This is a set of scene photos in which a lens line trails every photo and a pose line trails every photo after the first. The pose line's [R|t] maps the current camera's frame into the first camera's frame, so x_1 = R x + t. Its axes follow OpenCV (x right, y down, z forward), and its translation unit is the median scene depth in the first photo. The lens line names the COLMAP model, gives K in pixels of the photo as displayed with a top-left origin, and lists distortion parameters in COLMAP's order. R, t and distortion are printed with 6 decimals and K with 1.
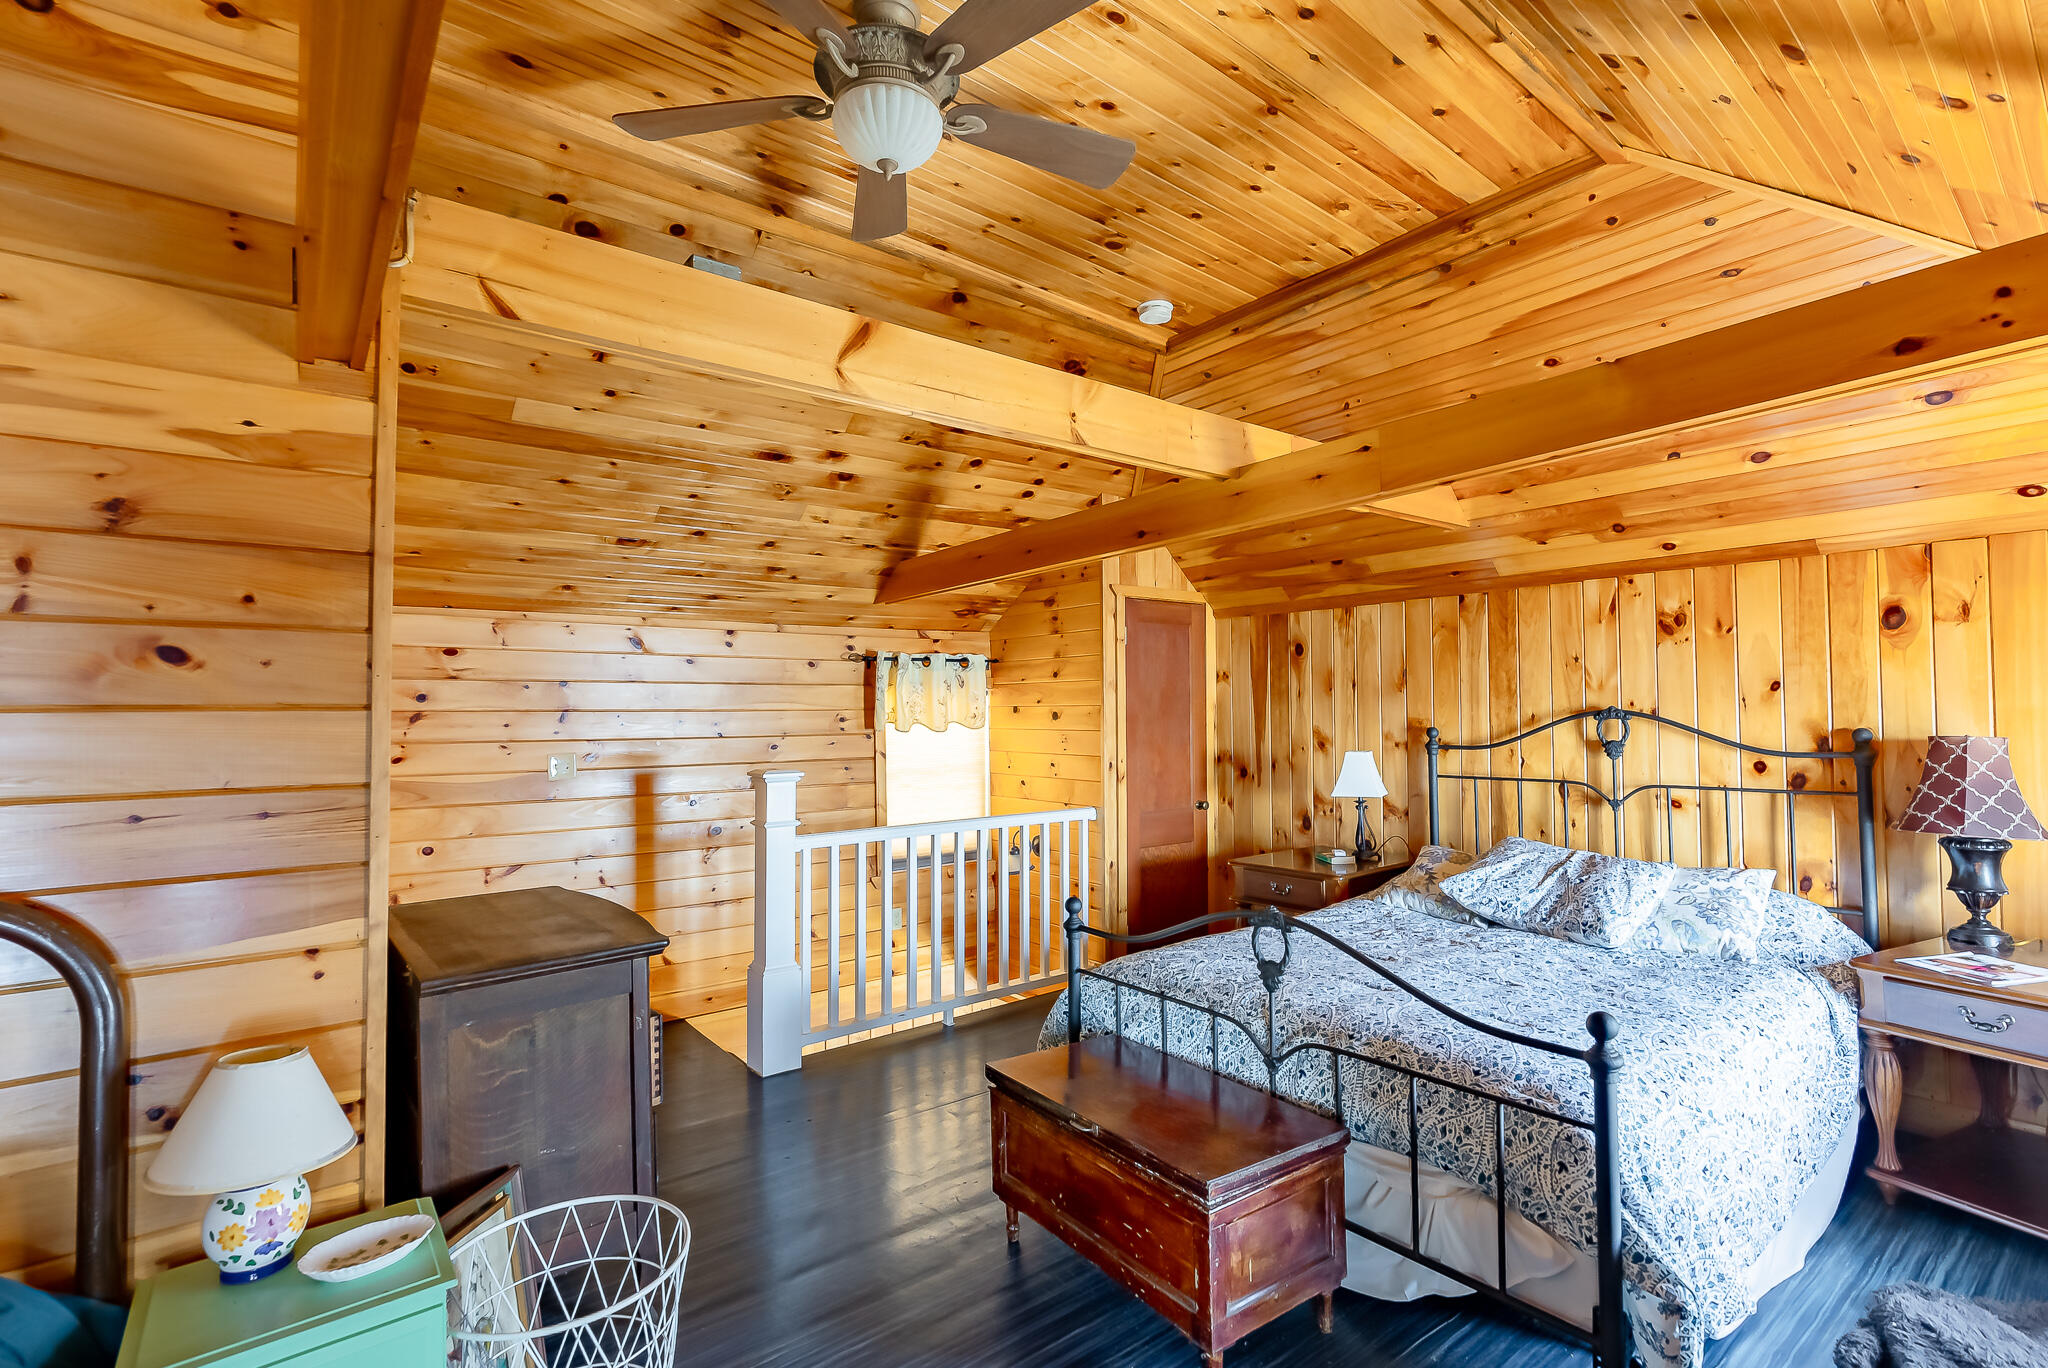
lens RADIAL K [[950.2, 0, 1035.4], [0, 950.2, 681.9], [0, 0, 1]] dist [-0.009282, 0.003811]
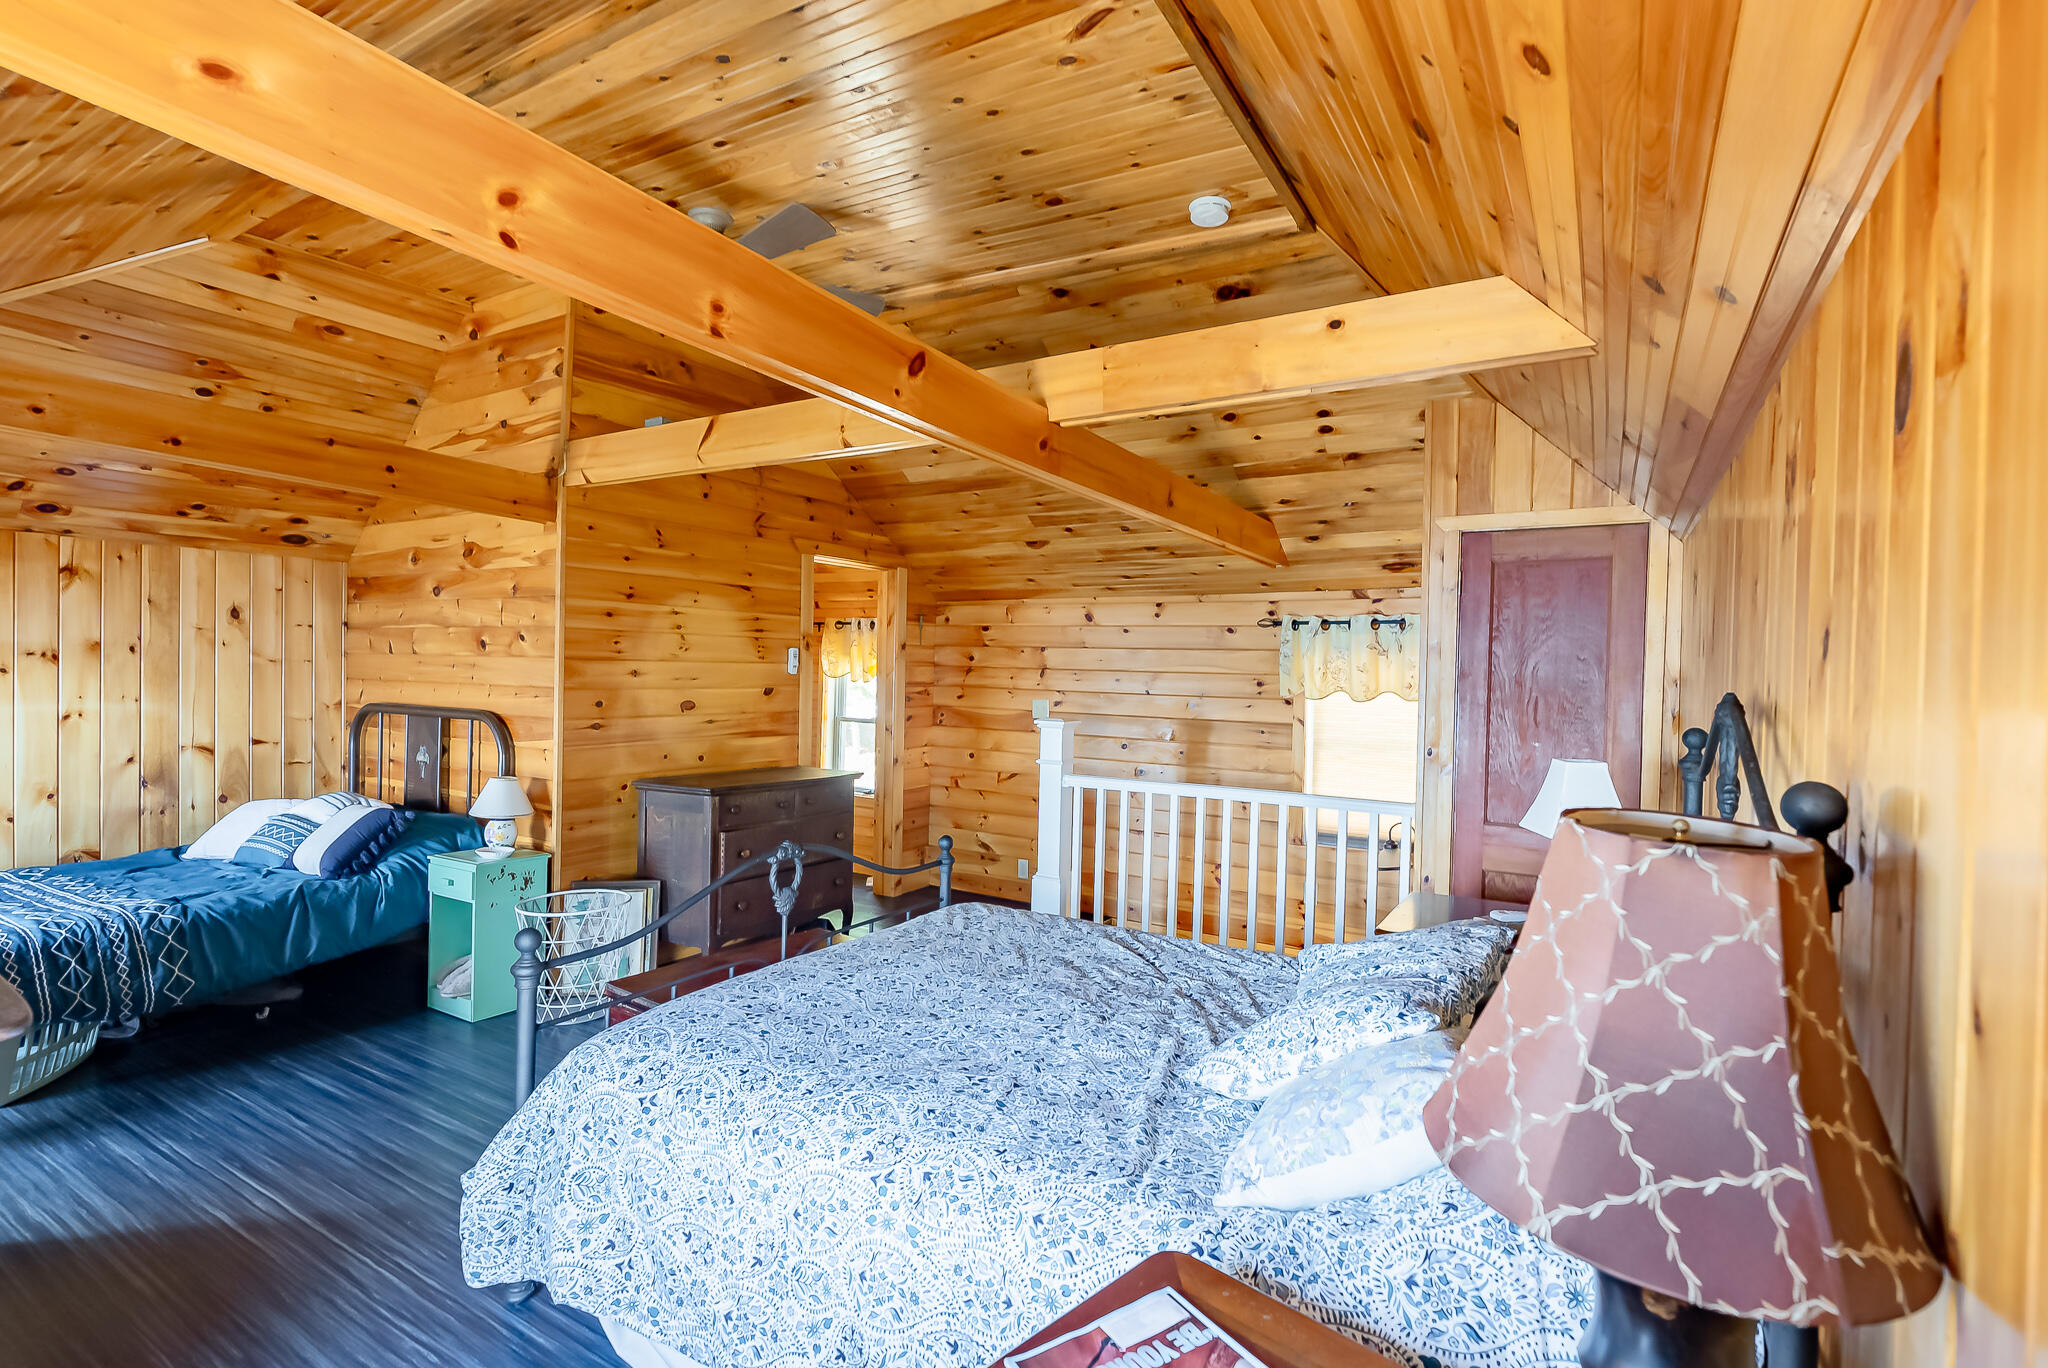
lens RADIAL K [[950.2, 0, 1033.7], [0, 950.2, 679.3], [0, 0, 1]] dist [-0.009282, 0.003811]
pose [[0.352527, 0.026927, -0.935414, 0.962980], [0.001105, 0.999573, 0.029190, 0.006371], [0.935801, -0.011324, 0.352346, 0.598301]]
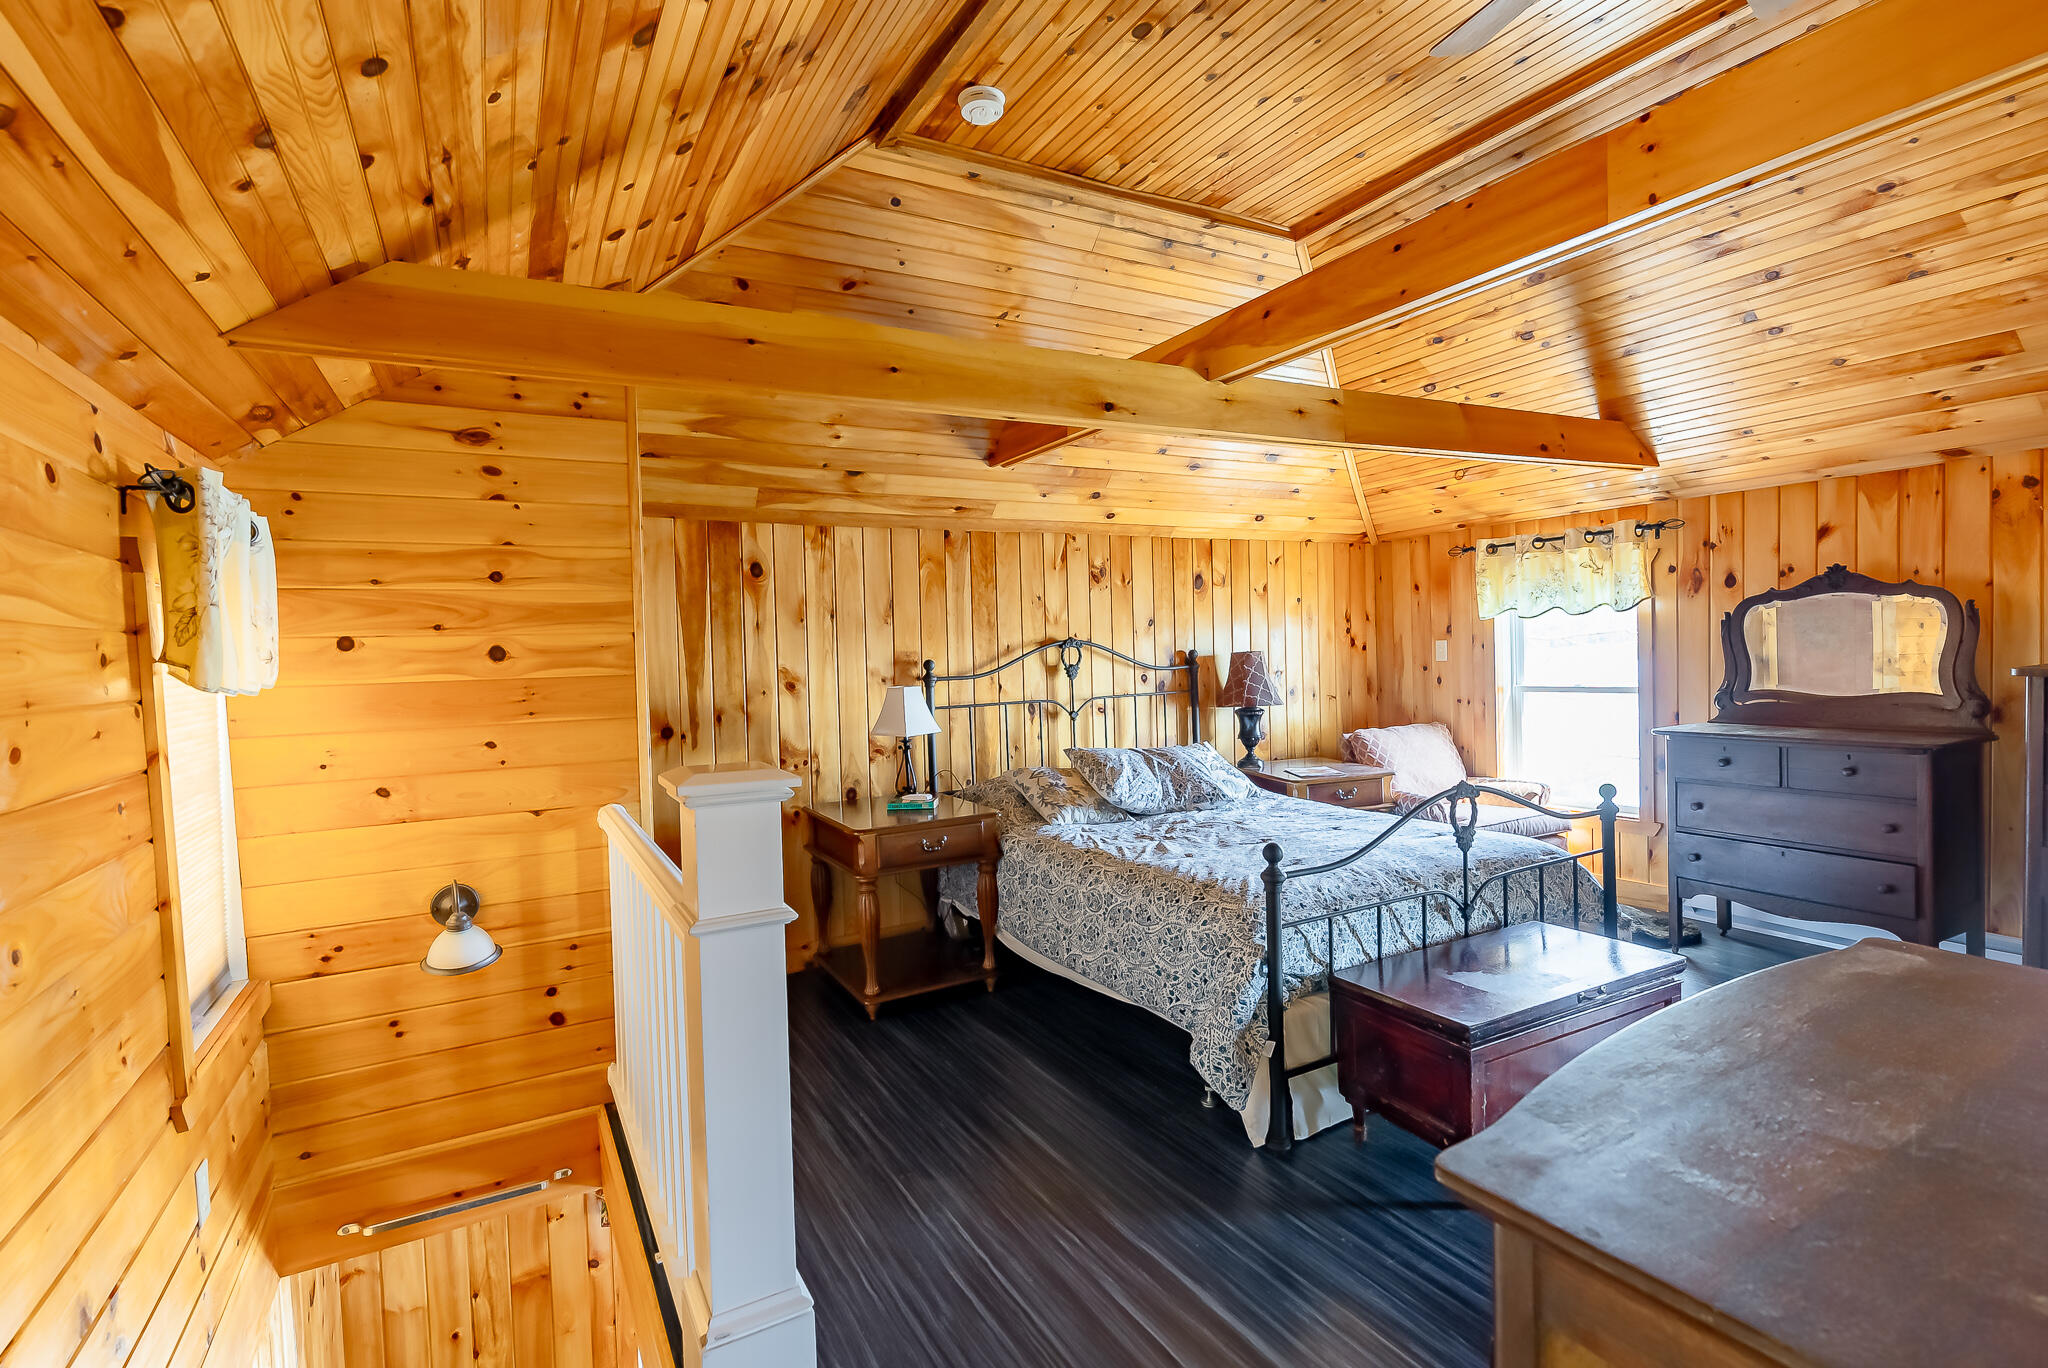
lens RADIAL K [[950.2, 0, 1033.3], [0, 950.2, 684.4], [0, 0, 1]] dist [-0.009282, 0.003811]
pose [[0.153172, -0.029053, 0.987772, -0.683631], [-0.000779, 0.999564, 0.029520, 0.054566], [-0.988199, -0.005291, 0.153083, 0.917959]]
